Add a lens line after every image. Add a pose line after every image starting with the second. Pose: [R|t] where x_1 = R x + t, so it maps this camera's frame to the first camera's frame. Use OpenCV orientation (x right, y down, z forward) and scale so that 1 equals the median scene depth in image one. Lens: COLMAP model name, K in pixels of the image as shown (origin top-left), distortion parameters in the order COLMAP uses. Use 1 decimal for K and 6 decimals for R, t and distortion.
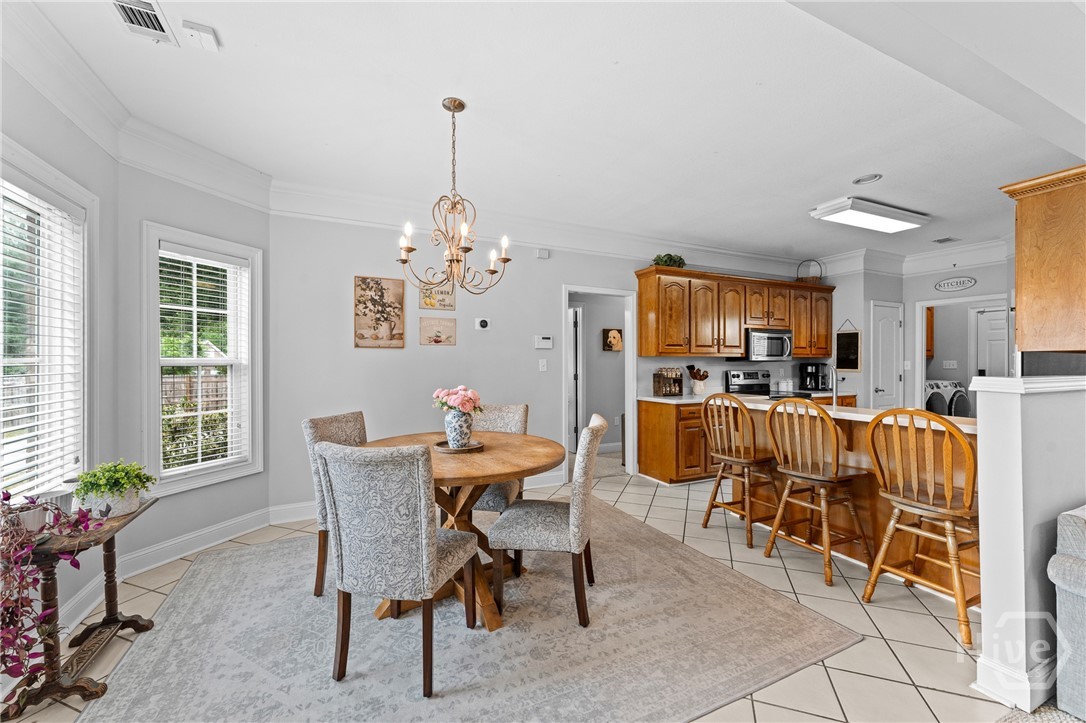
lens RADIAL K [[447.5, 0, 540.8], [0, 447.5, 364.0], [0, 0, 1]] dist [0.002417, -0.001054]
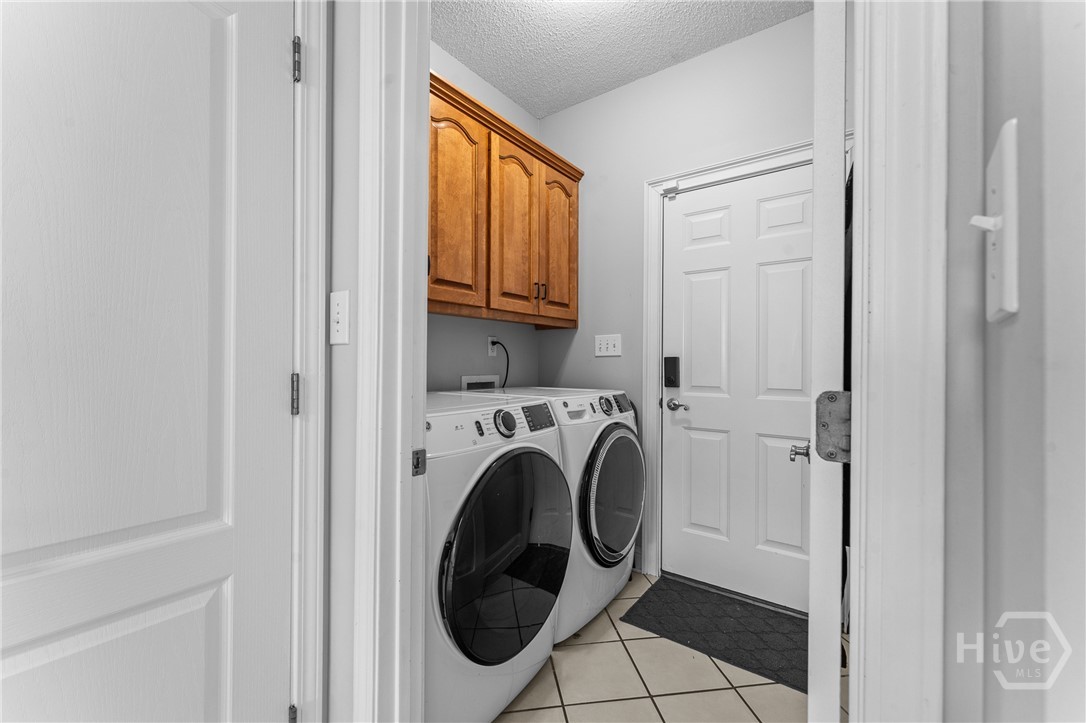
lens RADIAL K [[447.5, 0, 543.0], [0, 447.5, 364.2], [0, 0, 1]] dist [0.002417, -0.001054]
pose [[0.872877, 0.005776, 0.487906, 0.743945], [-0.005832, 0.999982, -0.001404, 0.020162], [-0.487906, -0.001620, 0.872895, 0.762213]]
